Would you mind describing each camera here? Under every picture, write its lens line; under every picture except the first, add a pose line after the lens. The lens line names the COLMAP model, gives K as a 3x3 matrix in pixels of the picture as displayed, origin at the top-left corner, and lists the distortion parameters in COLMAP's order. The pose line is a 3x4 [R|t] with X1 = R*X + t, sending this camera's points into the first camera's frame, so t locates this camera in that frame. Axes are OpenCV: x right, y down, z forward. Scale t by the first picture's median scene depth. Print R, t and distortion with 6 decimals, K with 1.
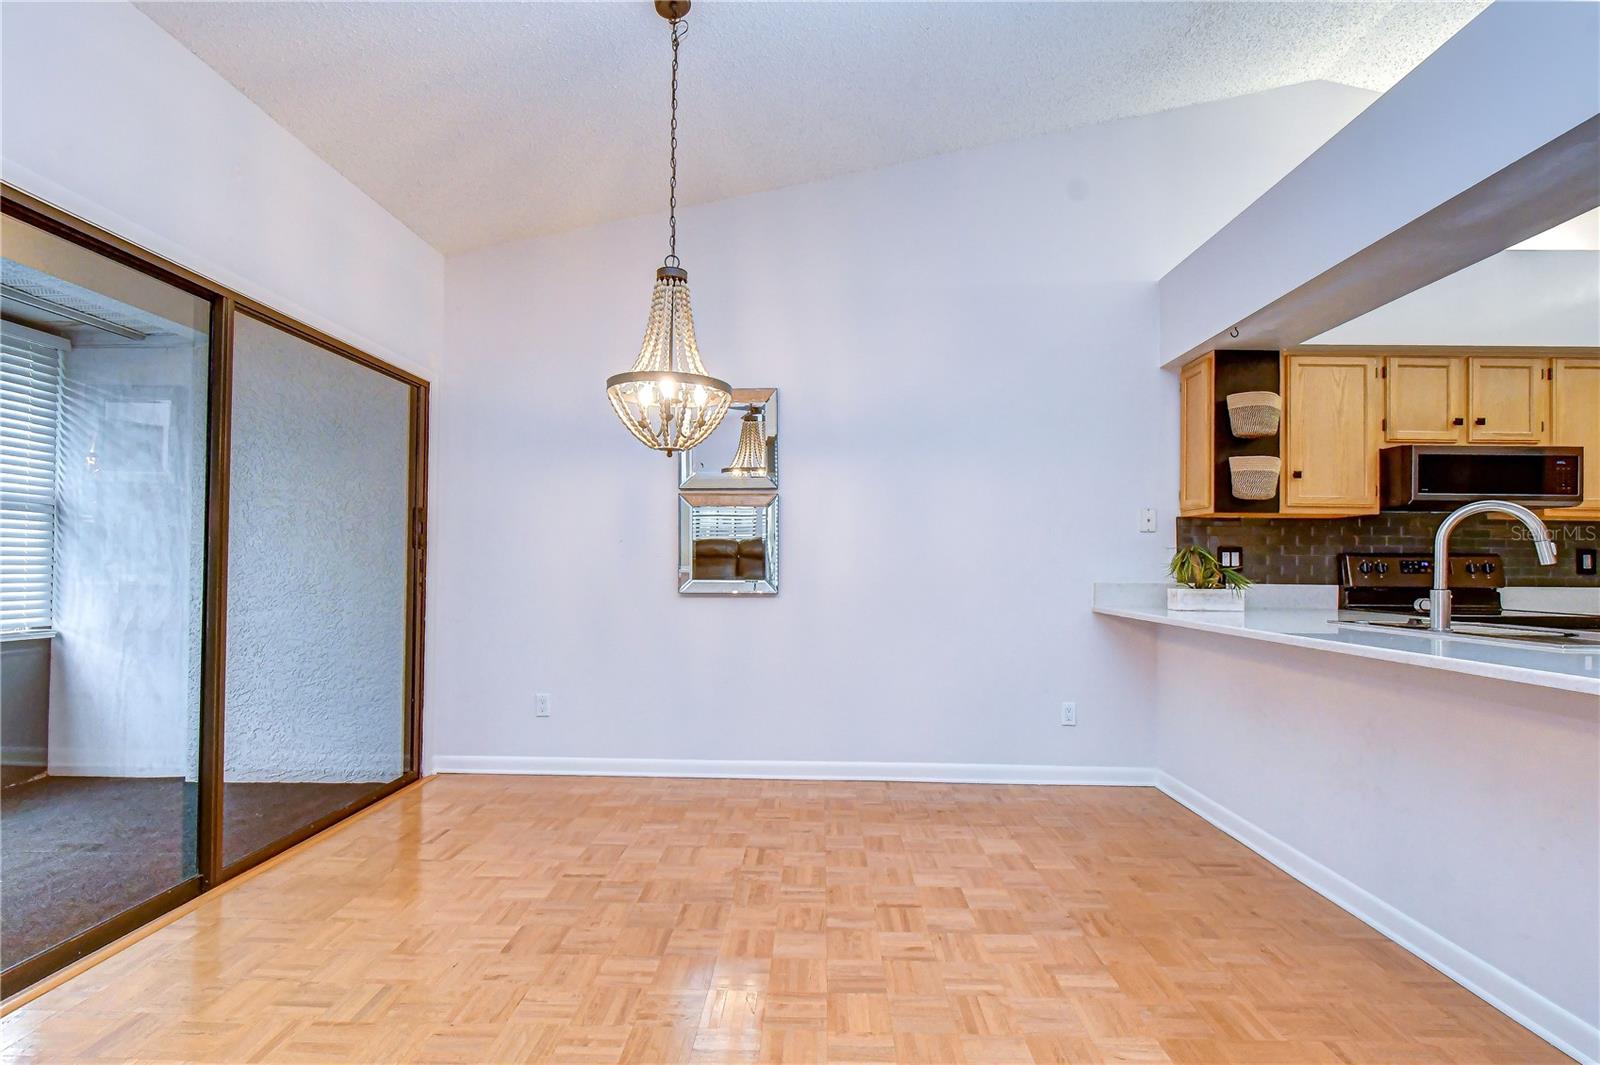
lens RADIAL K [[738.2, 0, 830.5], [0, 738.2, 556.3], [0, 0, 1]] dist [-0.000739, -0.002833]
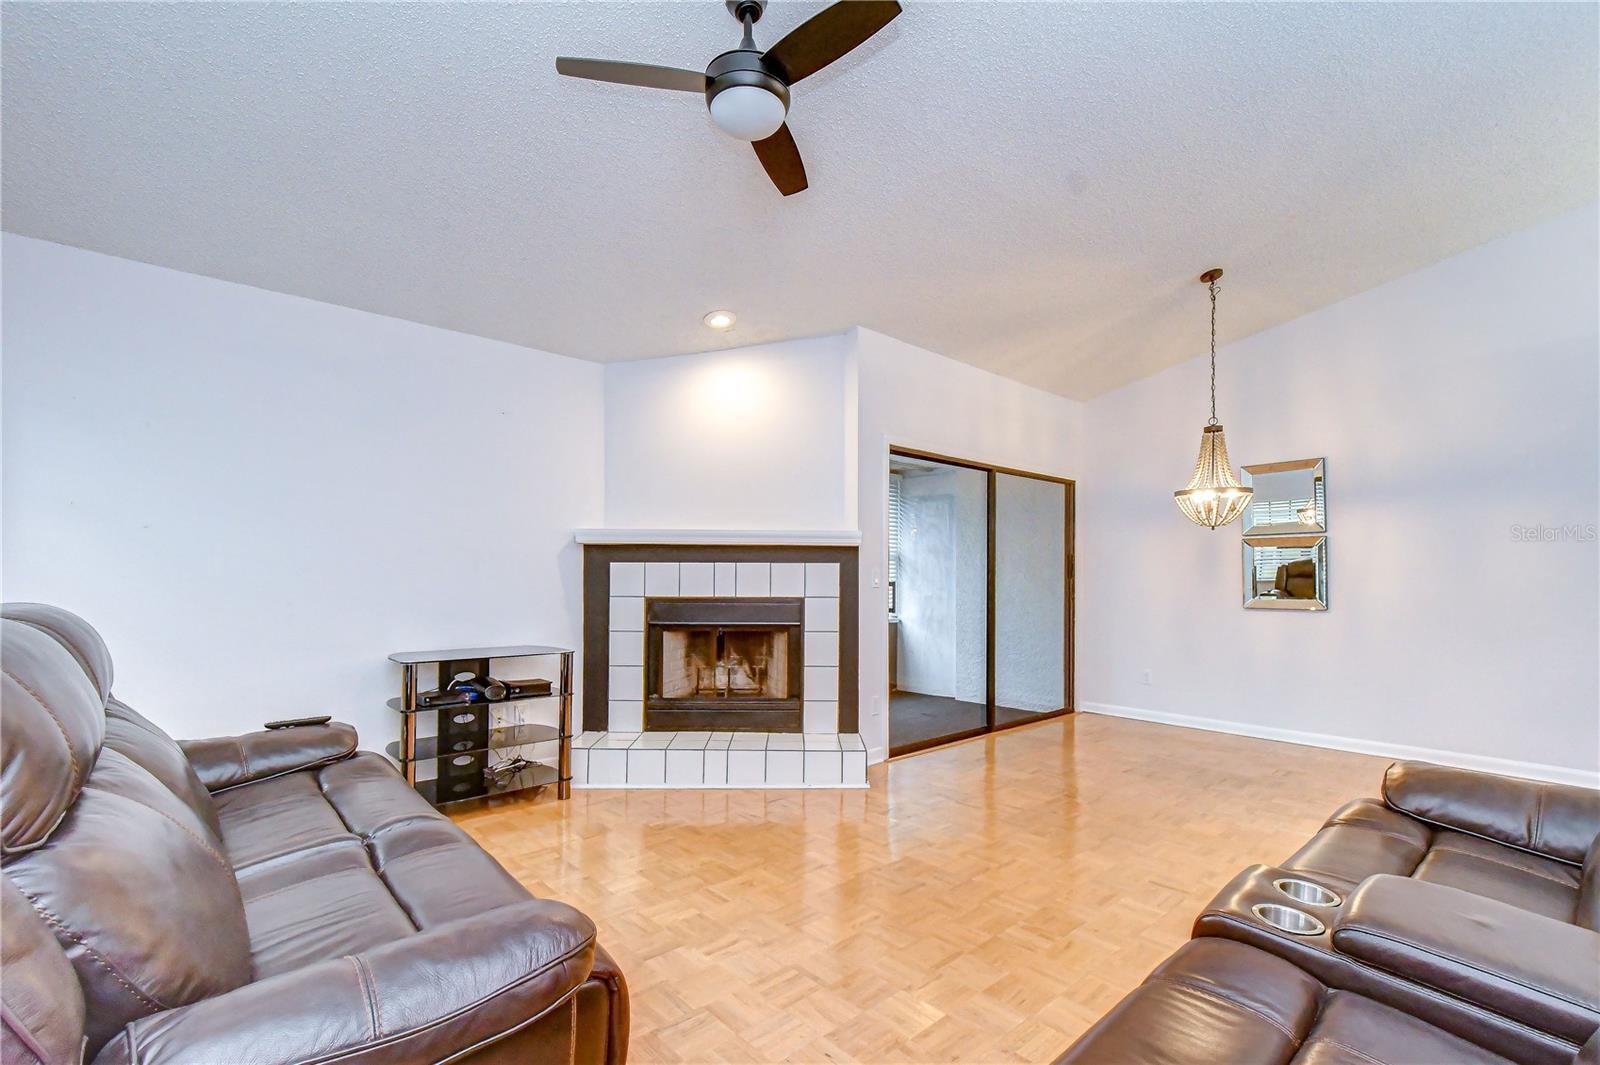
lens RADIAL K [[738.2, 0, 780.8], [0, 738.2, 566.4], [0, 0, 1]] dist [-0.000739, -0.002833]
pose [[0.662410, -0.017443, -0.748938, 0.279173], [0.009033, 0.999842, -0.015298, -0.017102], [0.749087, 0.003368, 0.662463, -0.640176]]
